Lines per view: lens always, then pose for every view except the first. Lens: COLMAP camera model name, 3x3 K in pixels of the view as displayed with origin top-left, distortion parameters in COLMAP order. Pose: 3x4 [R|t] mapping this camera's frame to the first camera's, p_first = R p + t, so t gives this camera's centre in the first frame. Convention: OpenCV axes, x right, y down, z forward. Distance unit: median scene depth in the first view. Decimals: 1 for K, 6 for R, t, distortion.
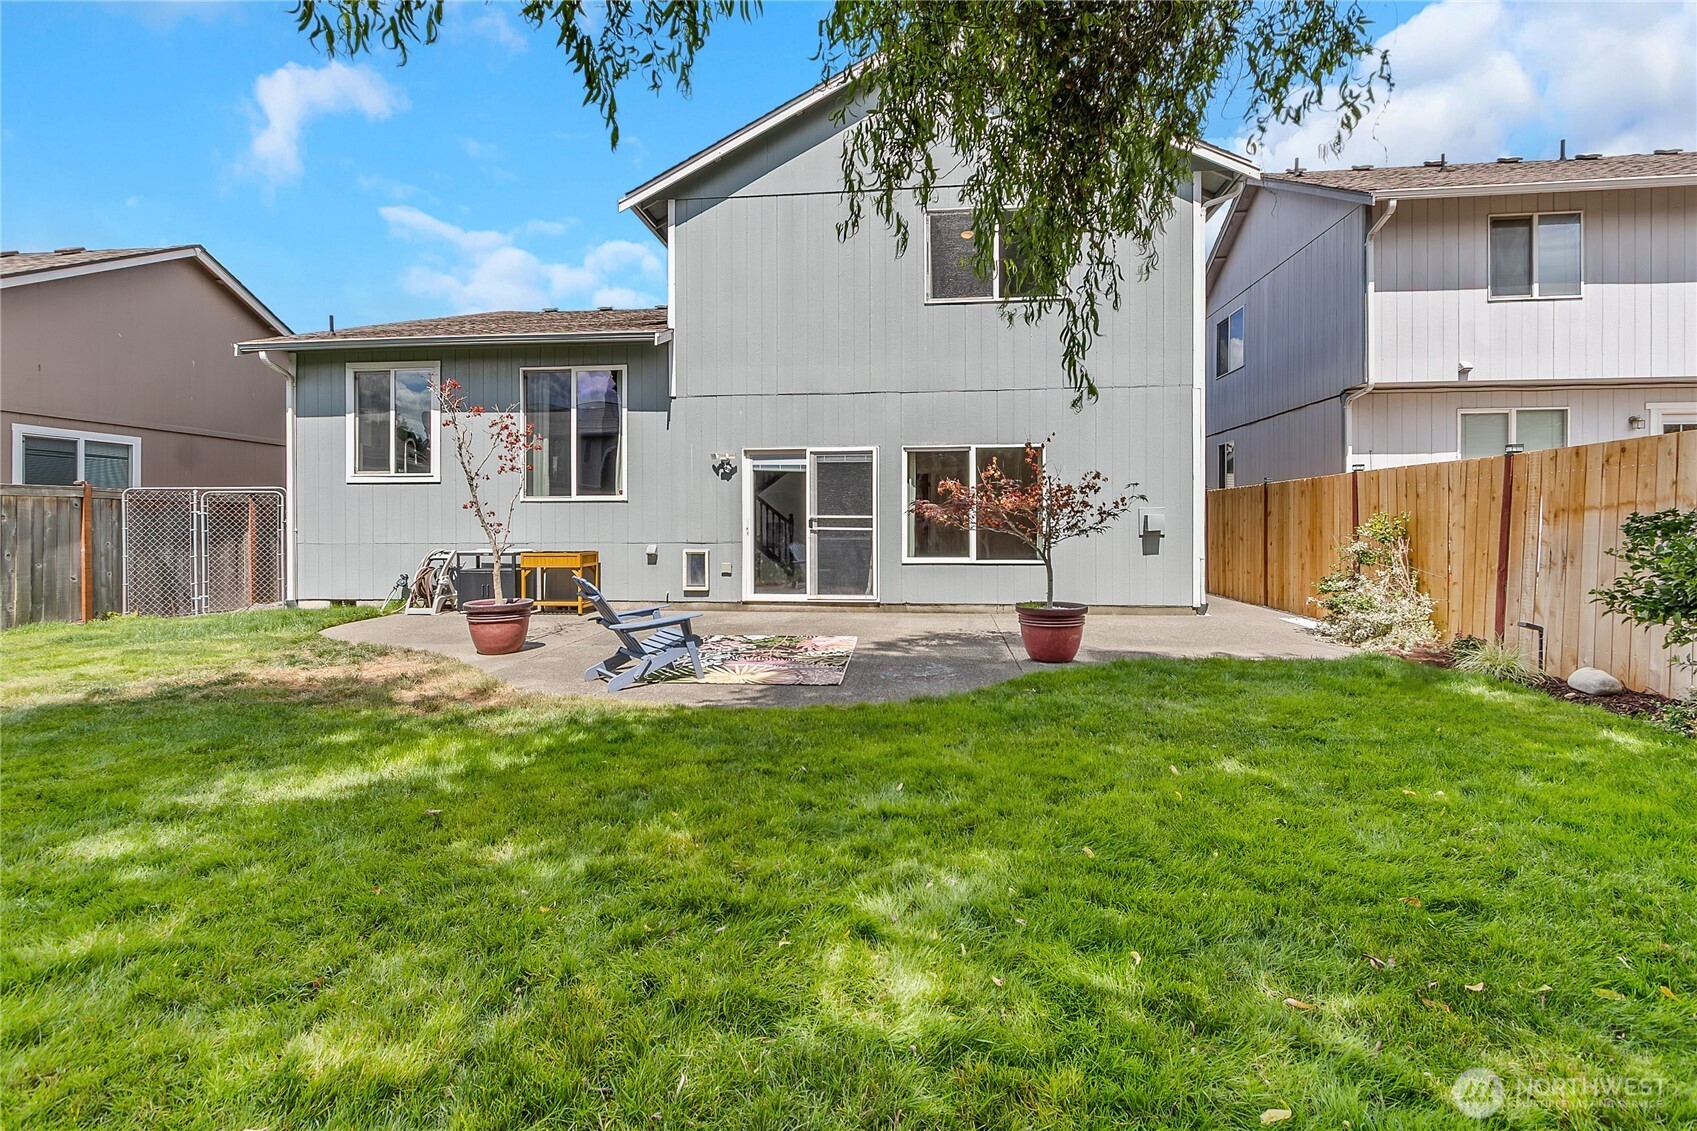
lens RADIAL K [[788.9, 0, 847.1], [0, 788.9, 556.4], [0, 0, 1]] dist [0.000388, 0.000144]
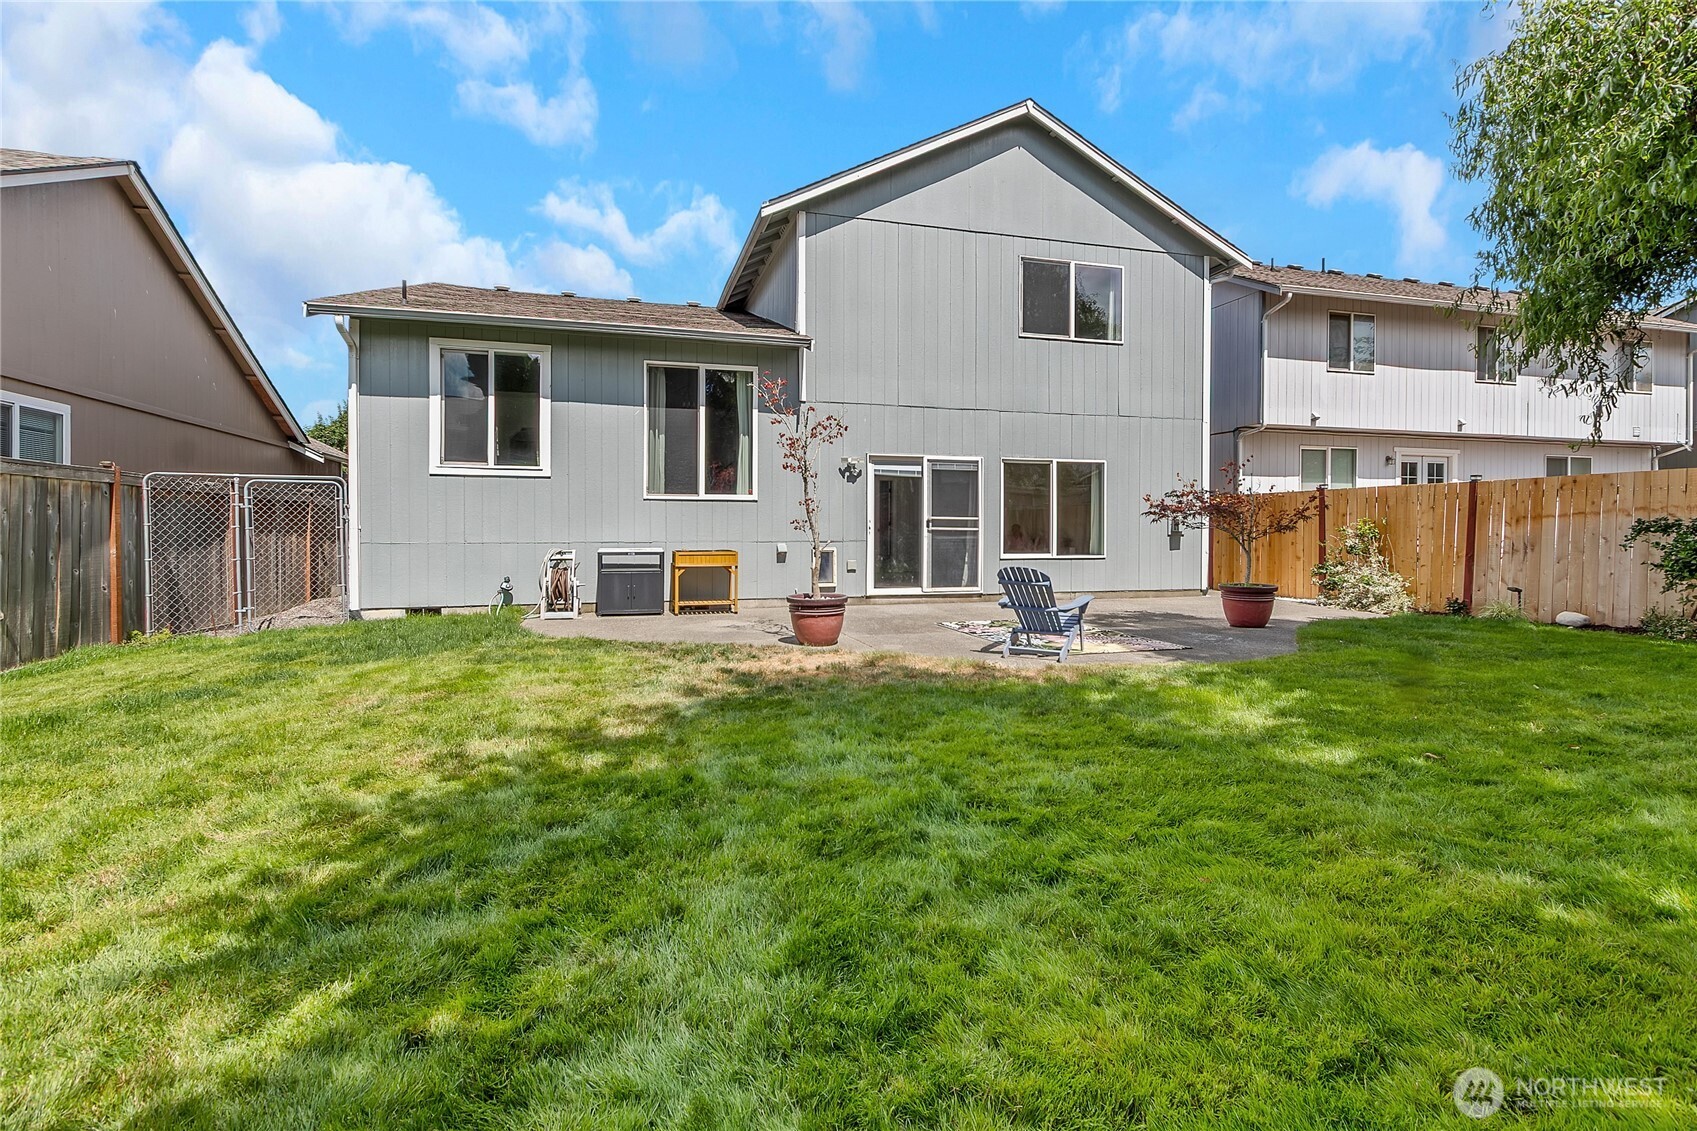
lens RADIAL K [[788.9, 0, 835.1], [0, 788.9, 565.9], [0, 0, 1]] dist [0.000388, 0.000144]
pose [[0.926506, -0.012713, 0.376066, -0.575695], [0.011049, 0.999917, 0.006582, 0.008398], [-0.376119, -0.001943, 0.926569, 0.018548]]
